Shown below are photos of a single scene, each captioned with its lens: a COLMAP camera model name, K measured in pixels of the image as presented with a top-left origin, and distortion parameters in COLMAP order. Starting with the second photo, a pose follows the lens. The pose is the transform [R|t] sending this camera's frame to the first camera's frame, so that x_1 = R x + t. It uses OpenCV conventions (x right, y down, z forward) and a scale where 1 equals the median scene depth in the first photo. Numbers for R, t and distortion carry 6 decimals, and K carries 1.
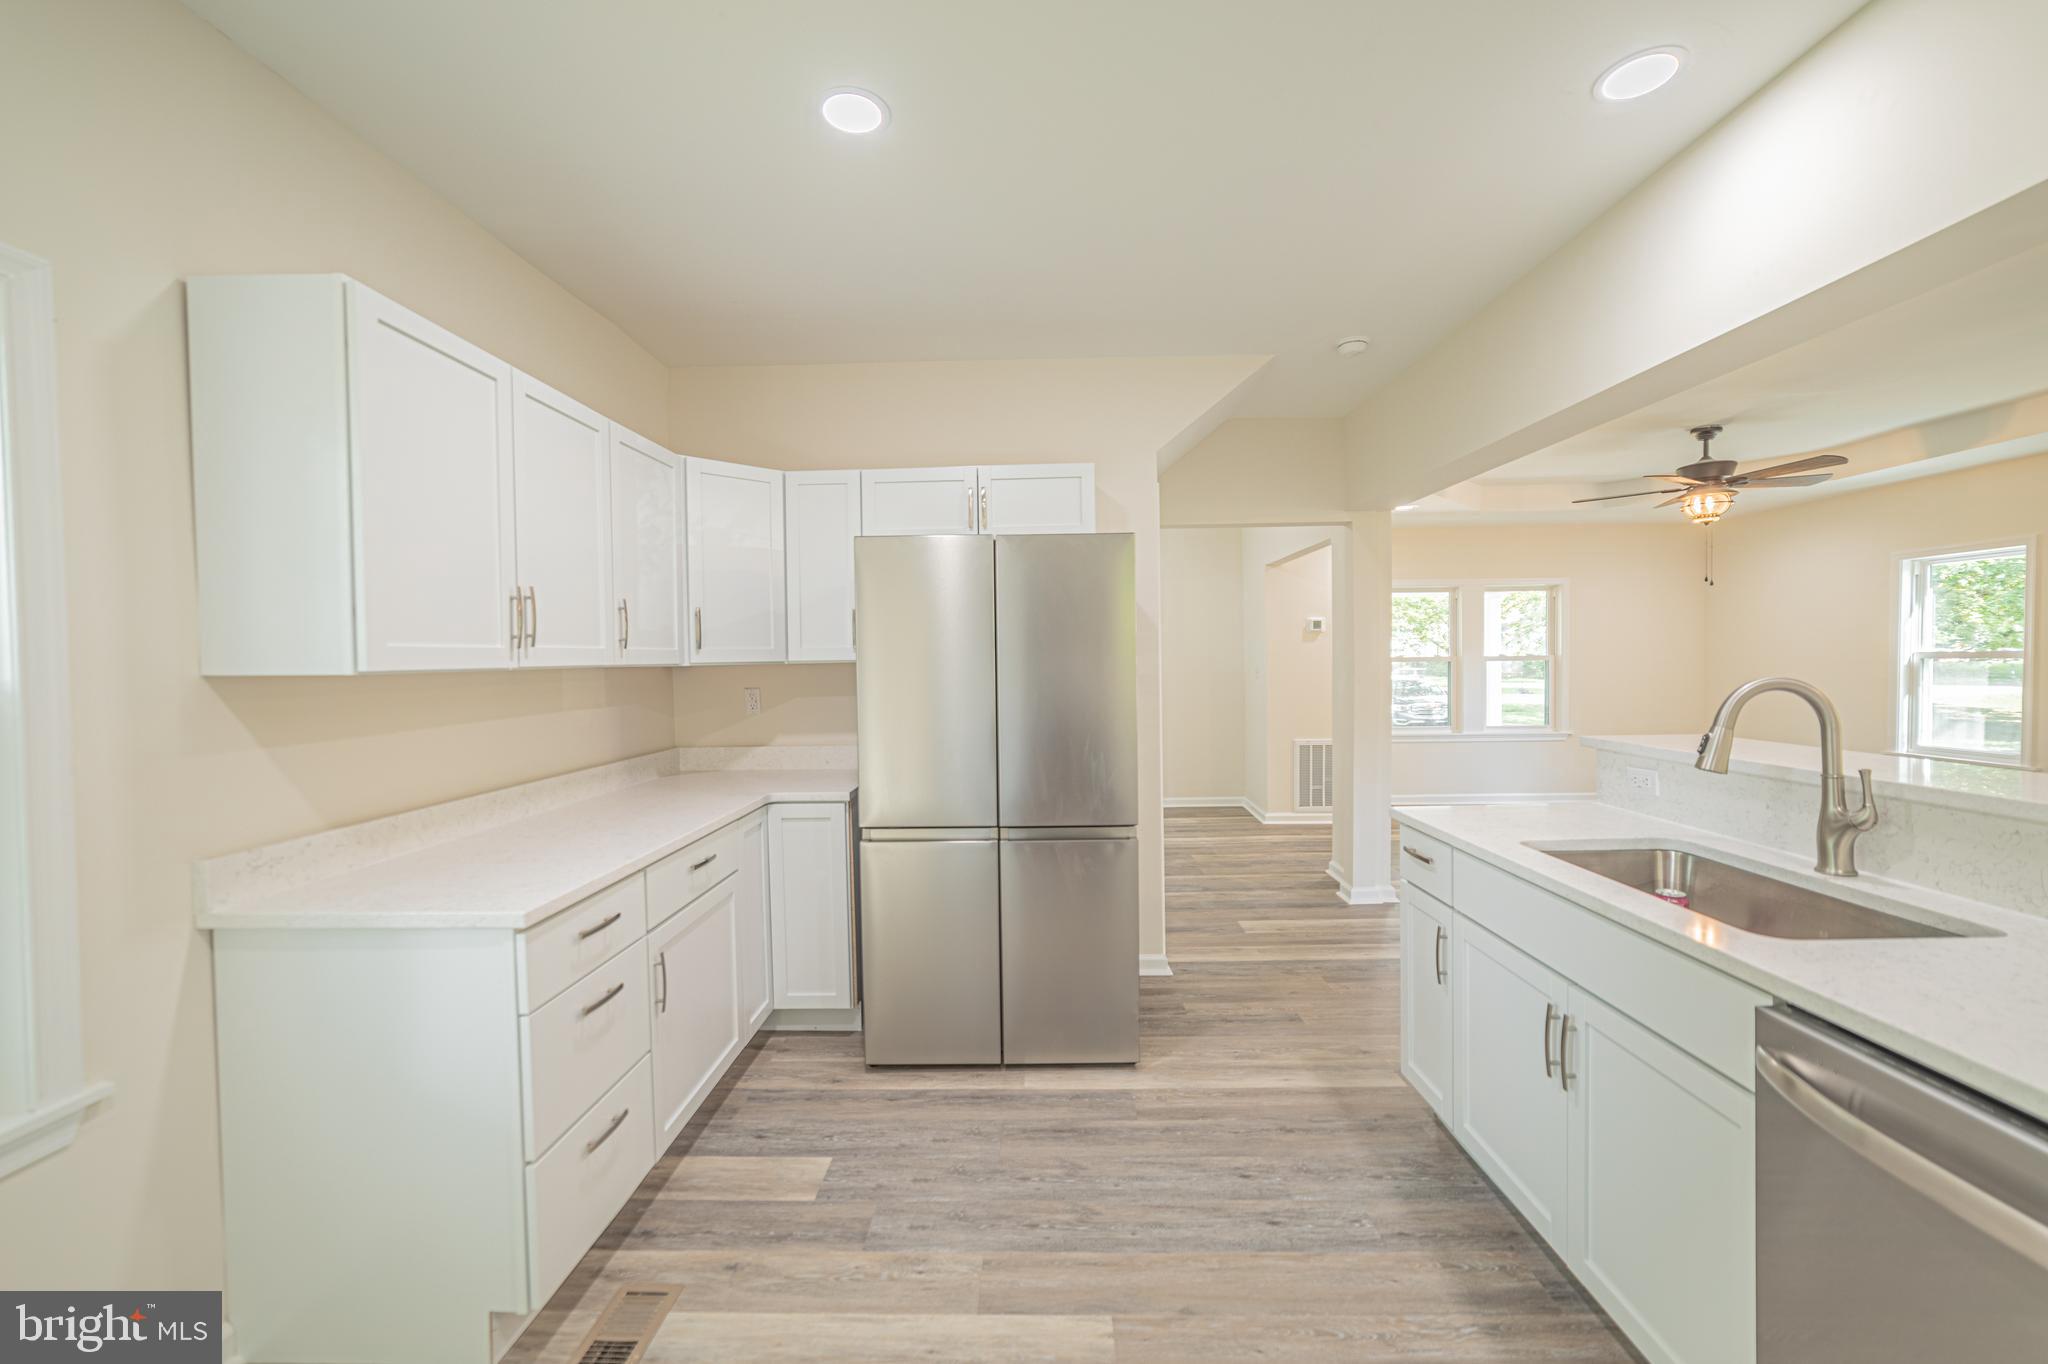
lens RADIAL K [[804.5, 0, 1026.0], [0, 804.5, 673.8], [0, 0, 1]] dist [-0.018799, 0.006750]
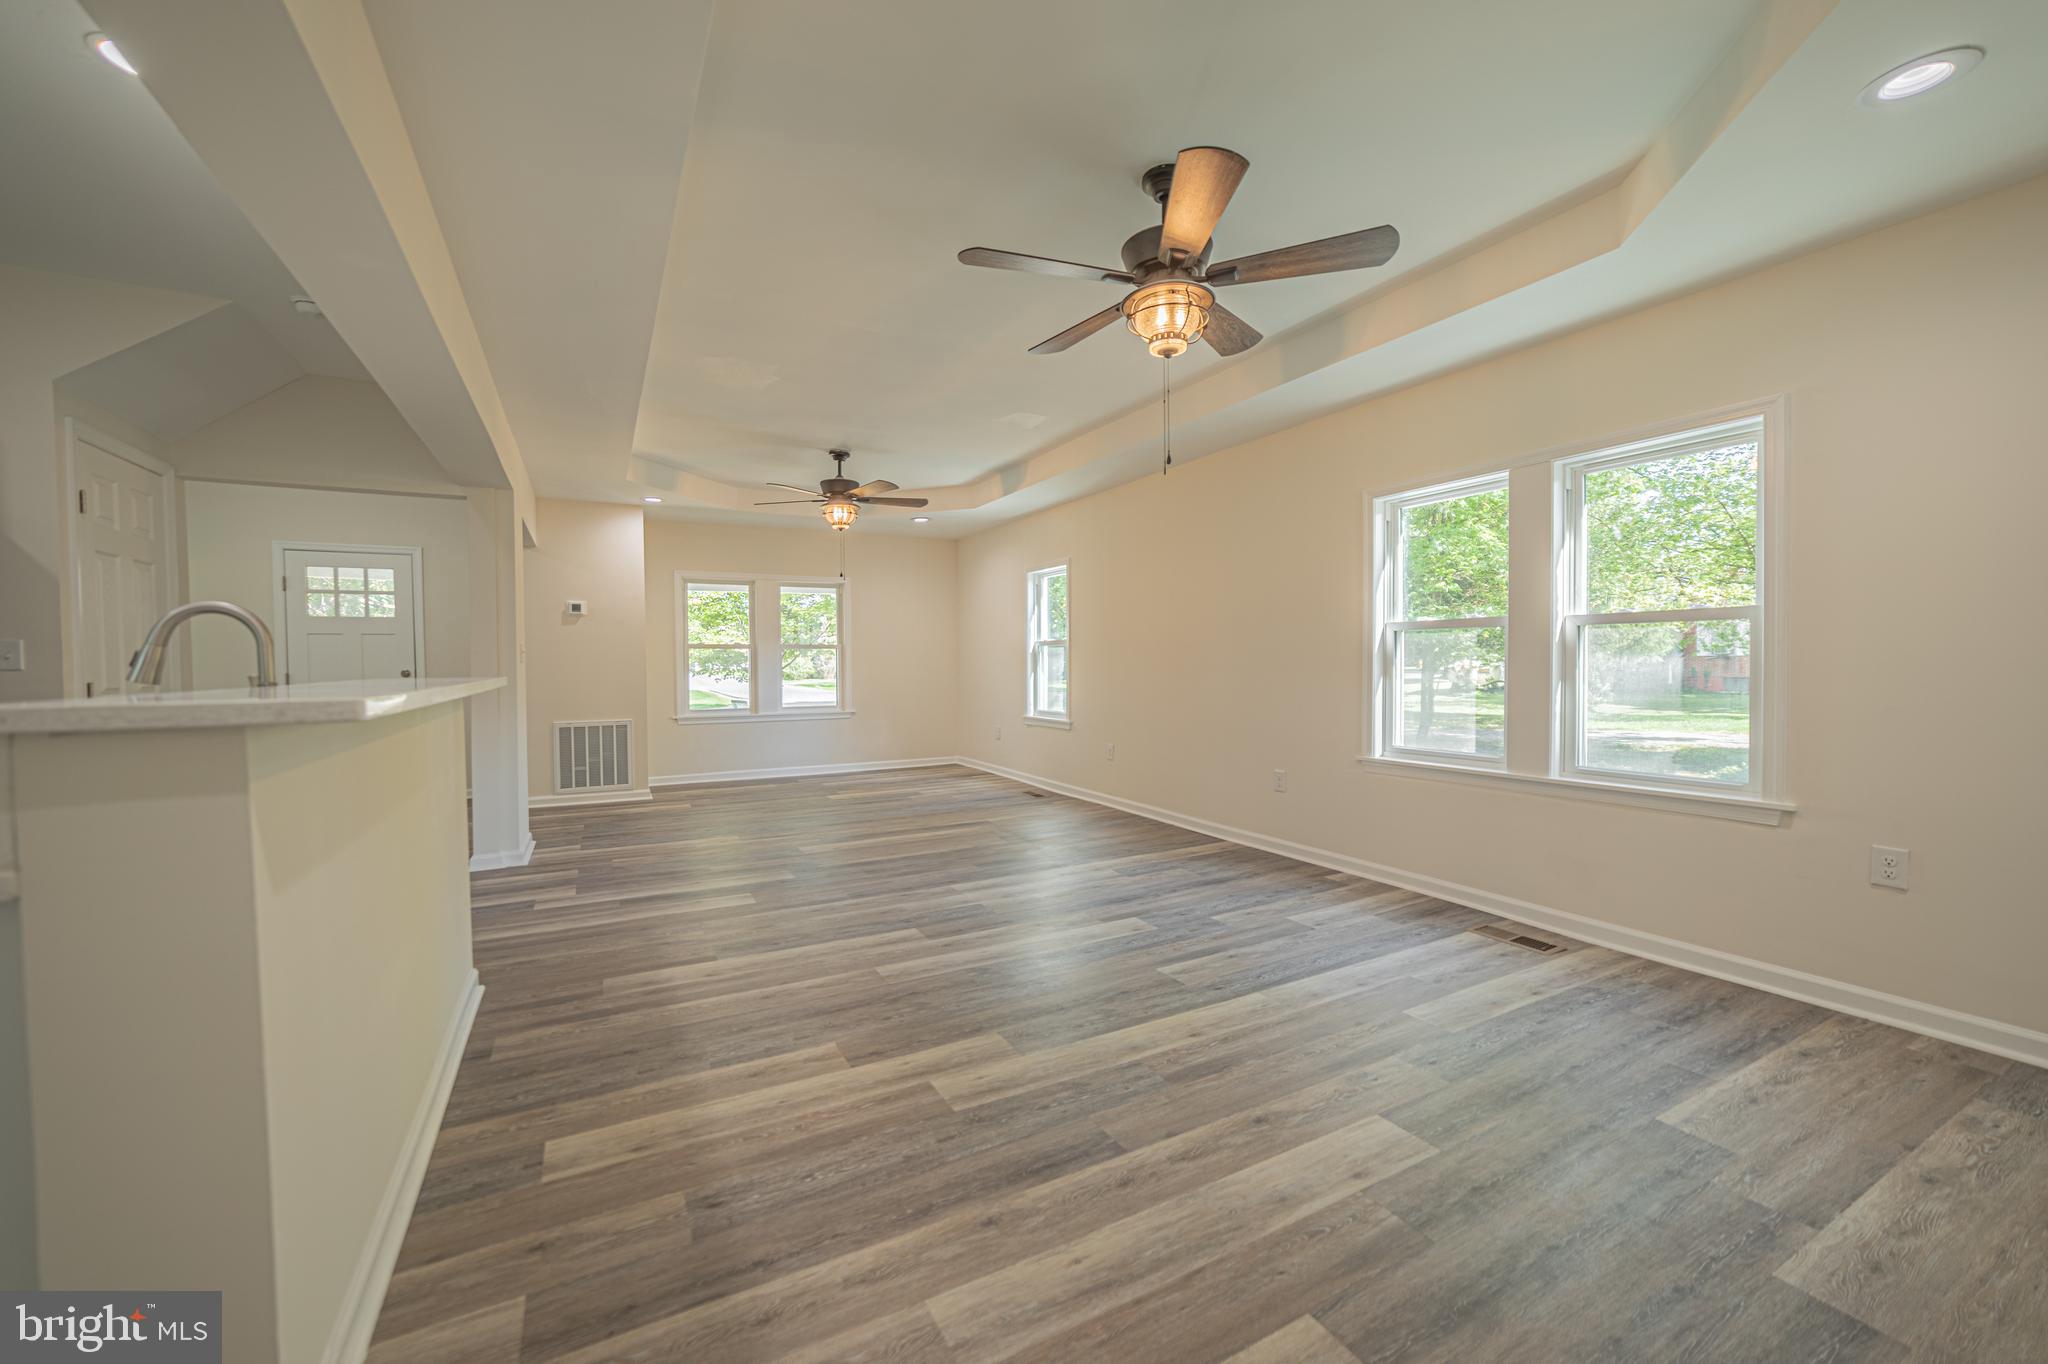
lens RADIAL K [[804.5, 0, 1027.1], [0, 804.5, 697.1], [0, 0, 1]] dist [-0.018799, 0.006750]
pose [[0.867717, -0.015868, 0.496805, 0.853929], [0.005264, 0.999728, 0.022738, 0.074800], [-0.497031, -0.017115, 0.867564, -0.389312]]
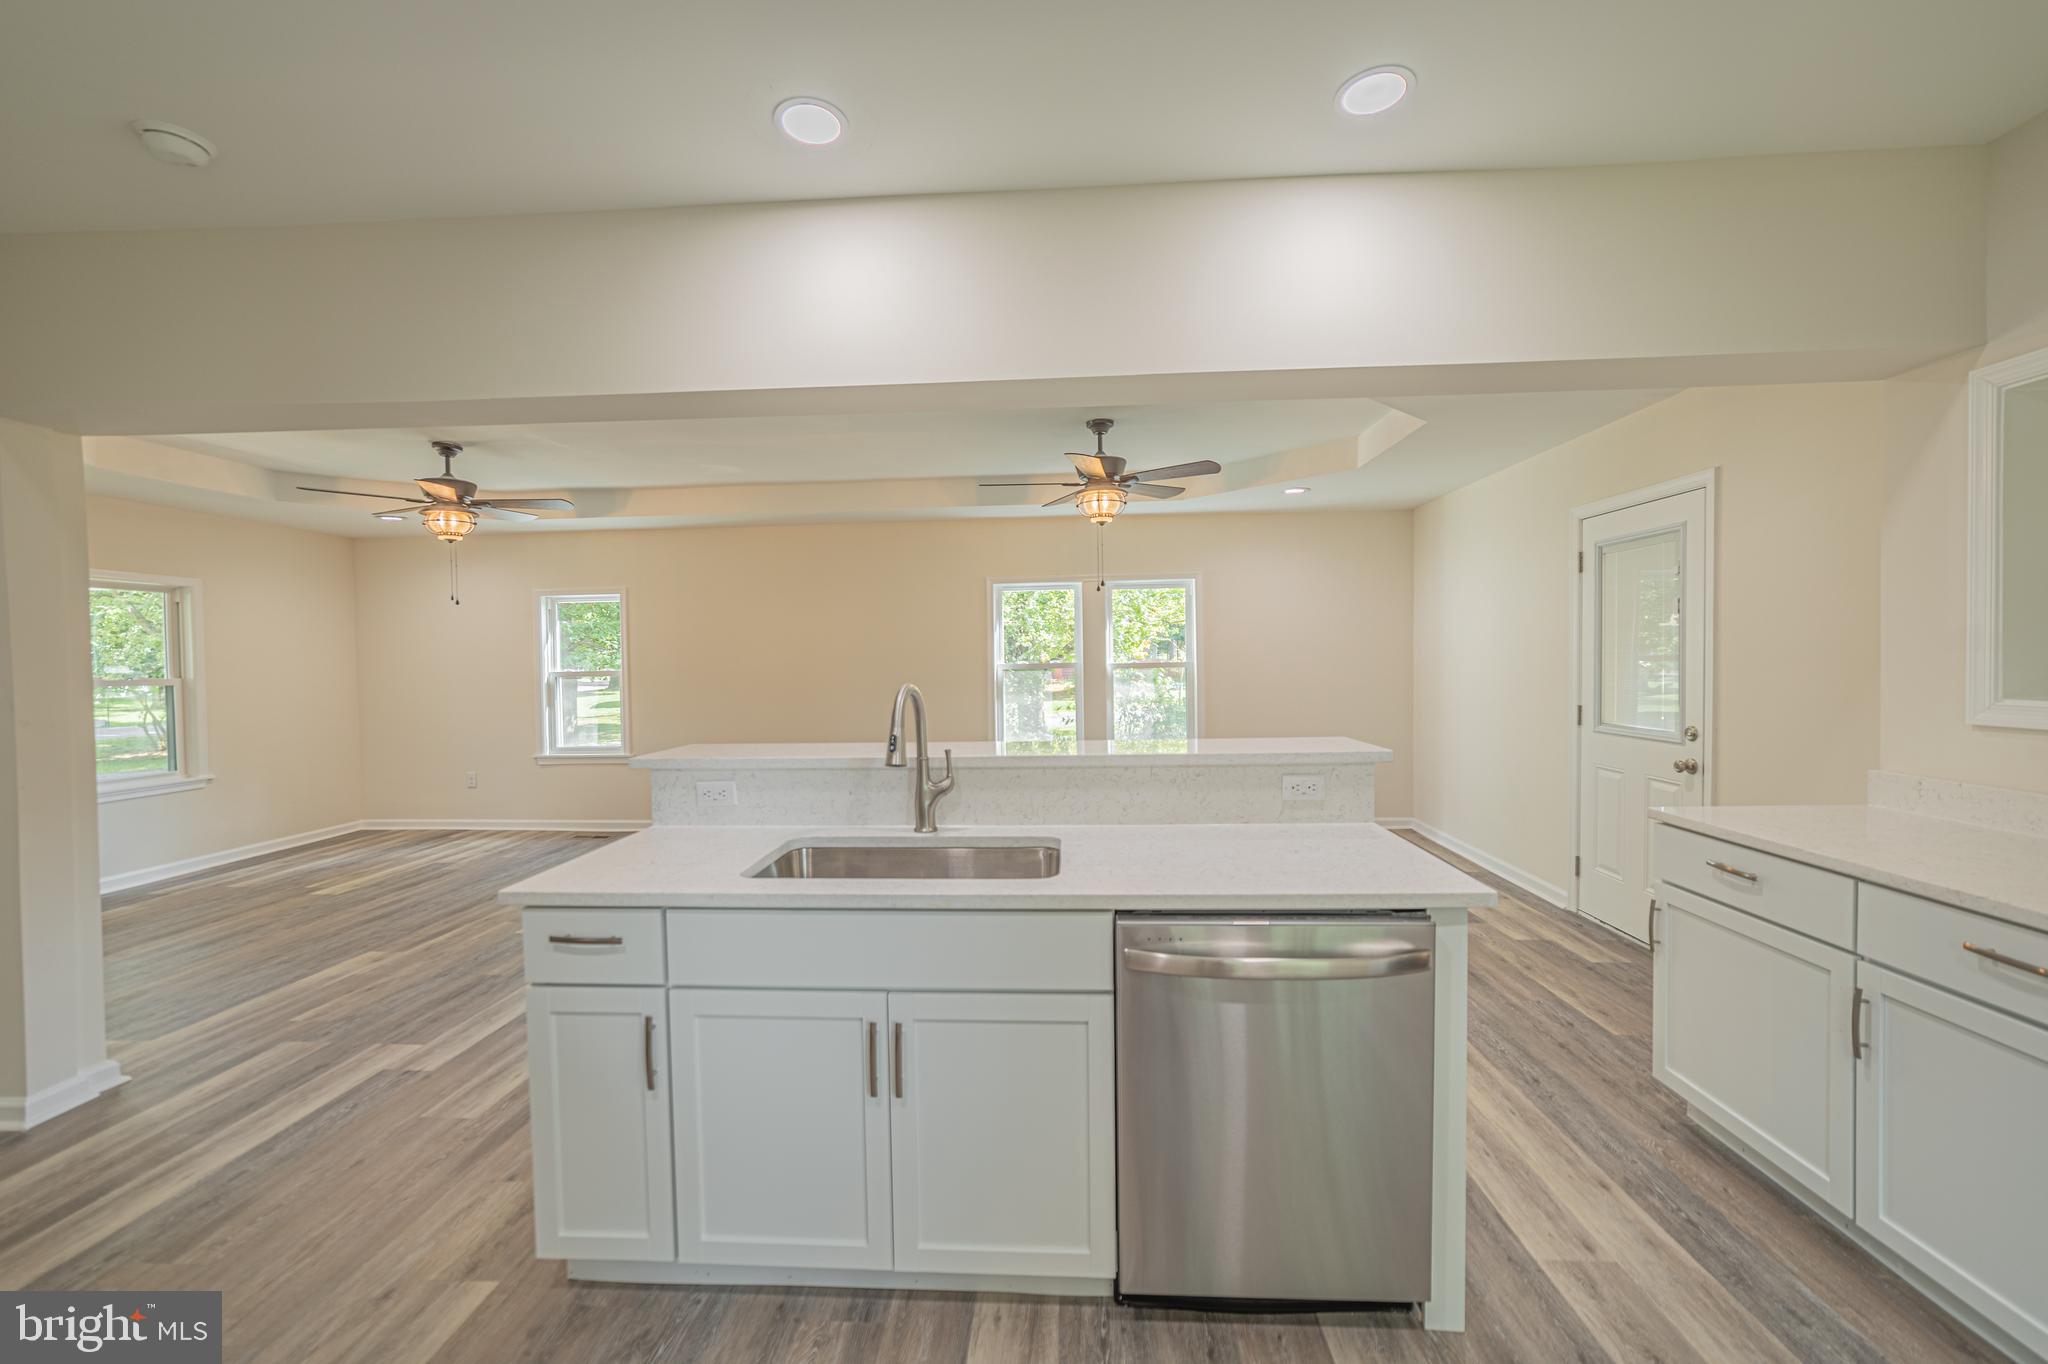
lens RADIAL K [[804.5, 0, 1022.6], [0, 804.5, 679.3], [0, 0, 1]] dist [-0.018799, 0.006750]
pose [[0.030459, -0.009835, 0.999488, -0.194425], [0.033686, 0.999394, 0.008807, -0.006033], [-0.998968, 0.033400, 0.030772, 0.473922]]
